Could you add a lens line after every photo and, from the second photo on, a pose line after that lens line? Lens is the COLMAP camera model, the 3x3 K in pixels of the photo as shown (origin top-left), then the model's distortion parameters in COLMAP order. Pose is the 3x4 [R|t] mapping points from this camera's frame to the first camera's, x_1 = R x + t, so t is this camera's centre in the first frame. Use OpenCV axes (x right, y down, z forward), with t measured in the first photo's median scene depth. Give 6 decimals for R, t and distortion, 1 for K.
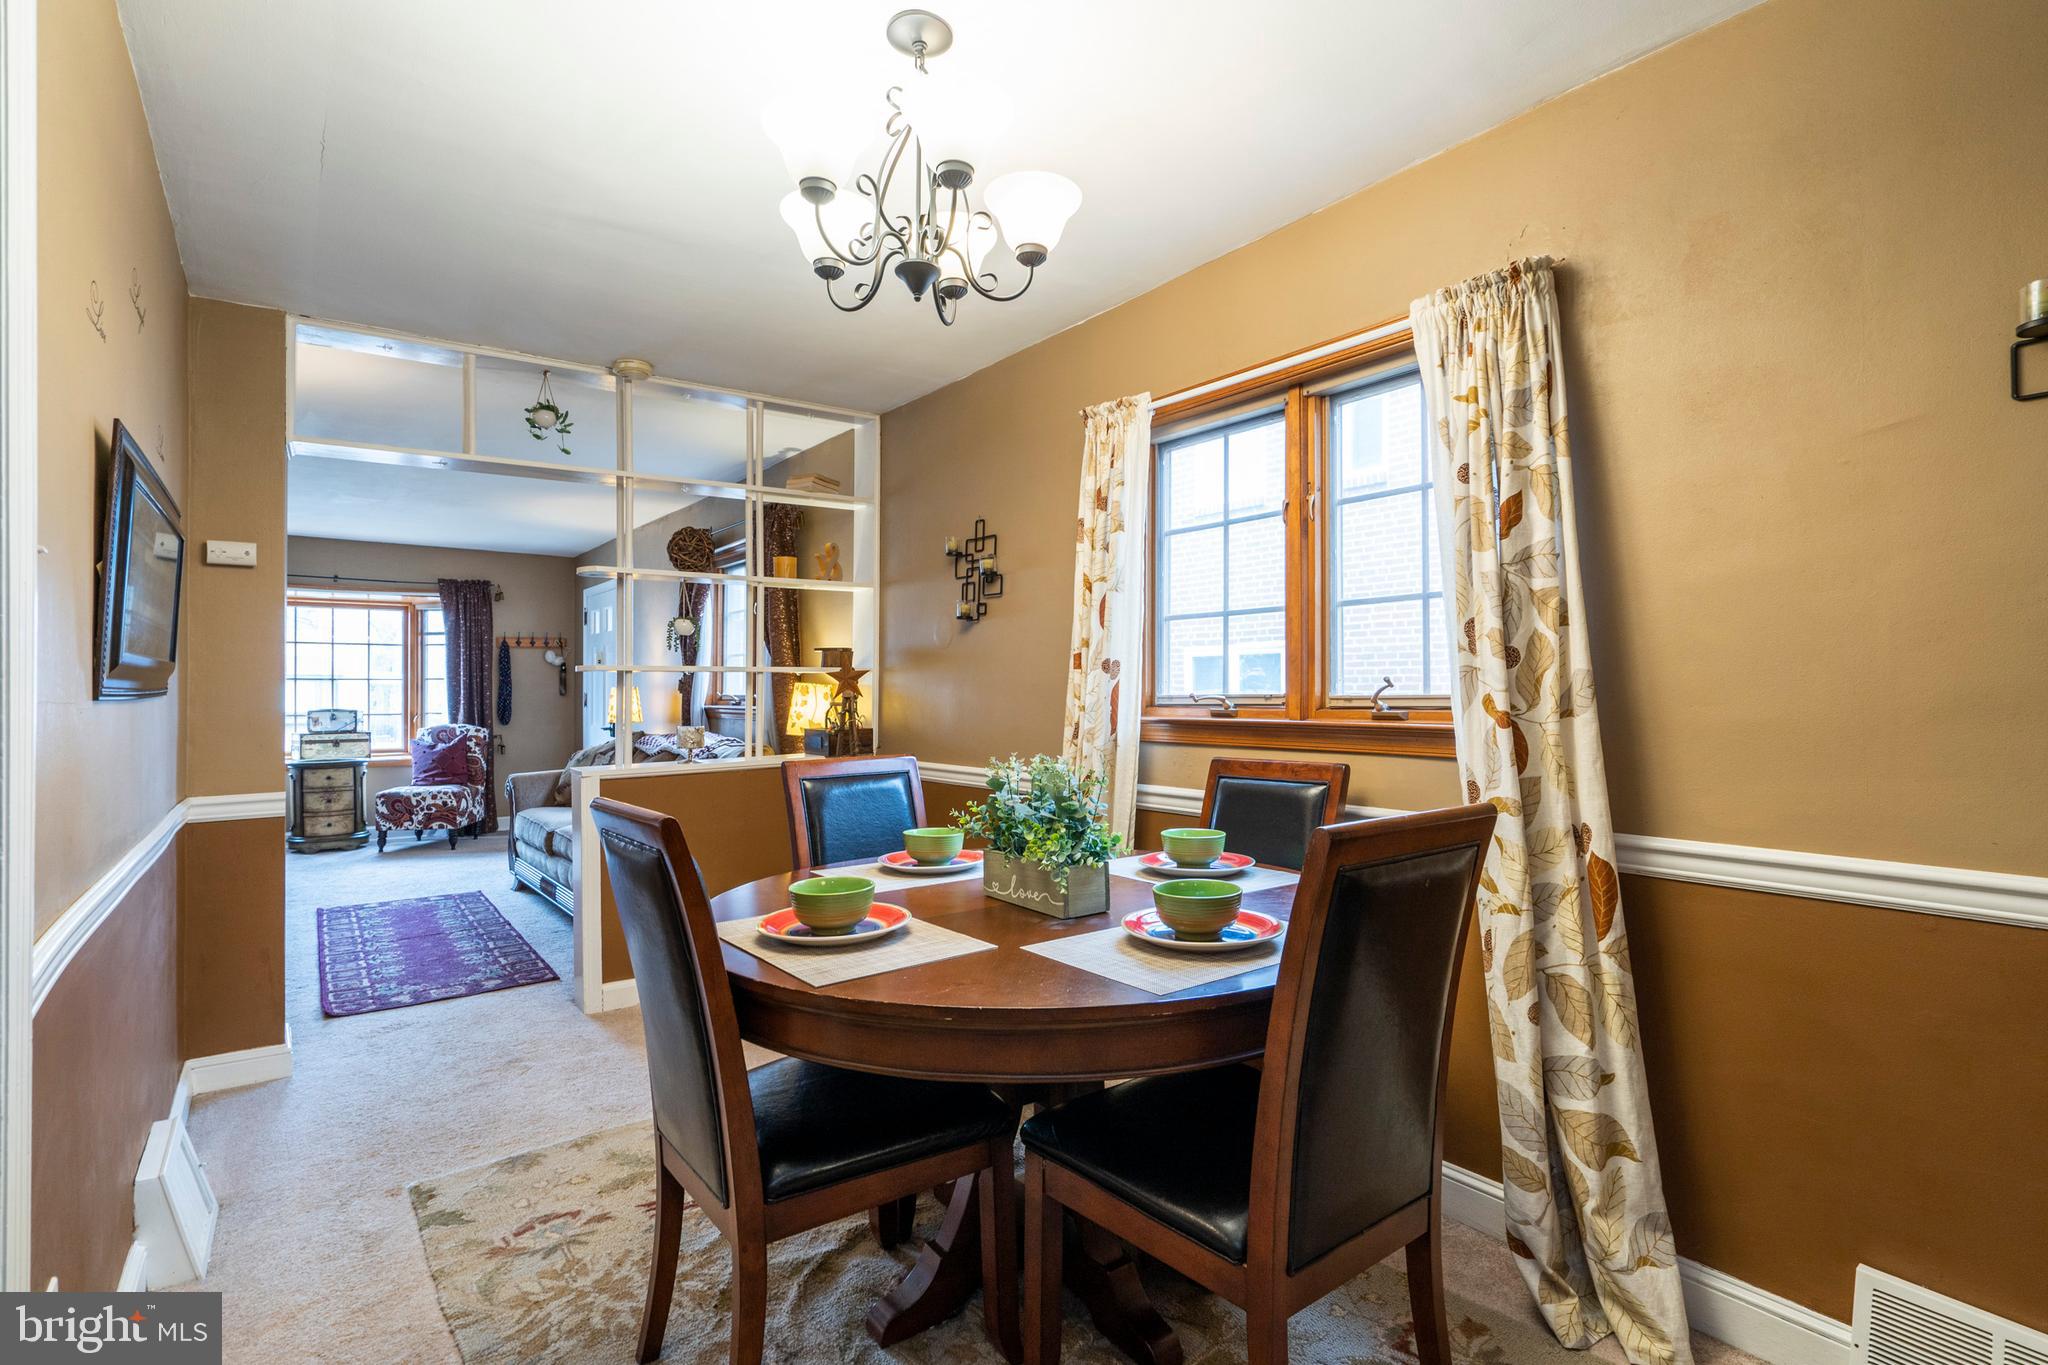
lens RADIAL K [[933.5, 0, 986.4], [0, 933.5, 688.5], [0, 0, 1]] dist [-0.007061, 0.002617]
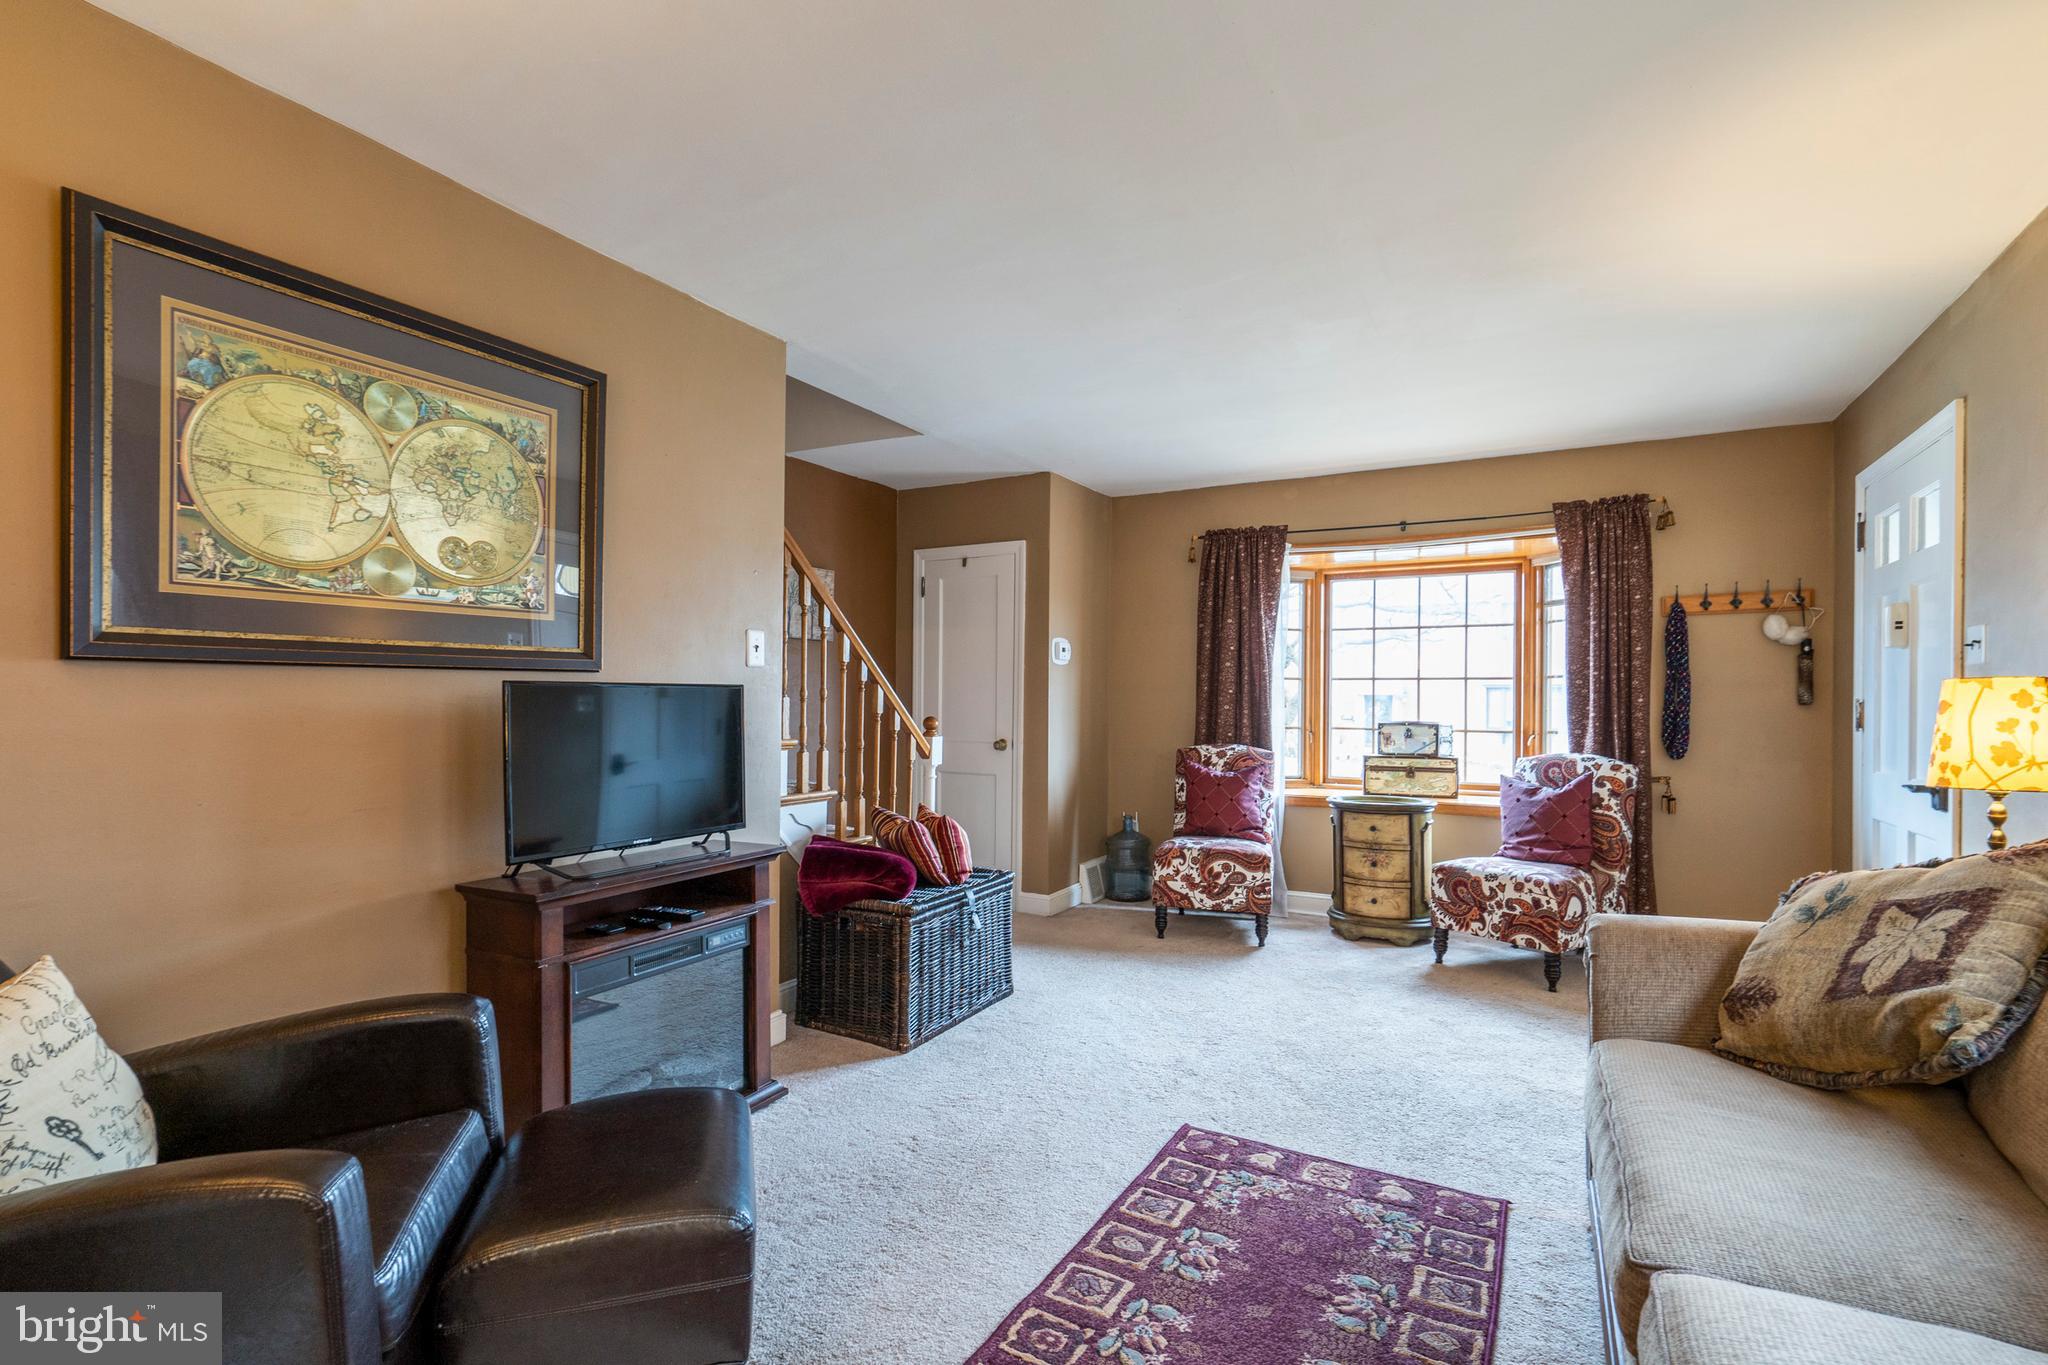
lens RADIAL K [[933.5, 0, 1038.3], [0, 933.5, 698.8], [0, 0, 1]] dist [-0.007061, 0.002617]
pose [[0.417867, 0.002676, -0.908504, -0.195951], [-0.004367, 0.999990, 0.000937, 0.005907], [0.908498, 0.003576, 0.417875, 0.471993]]
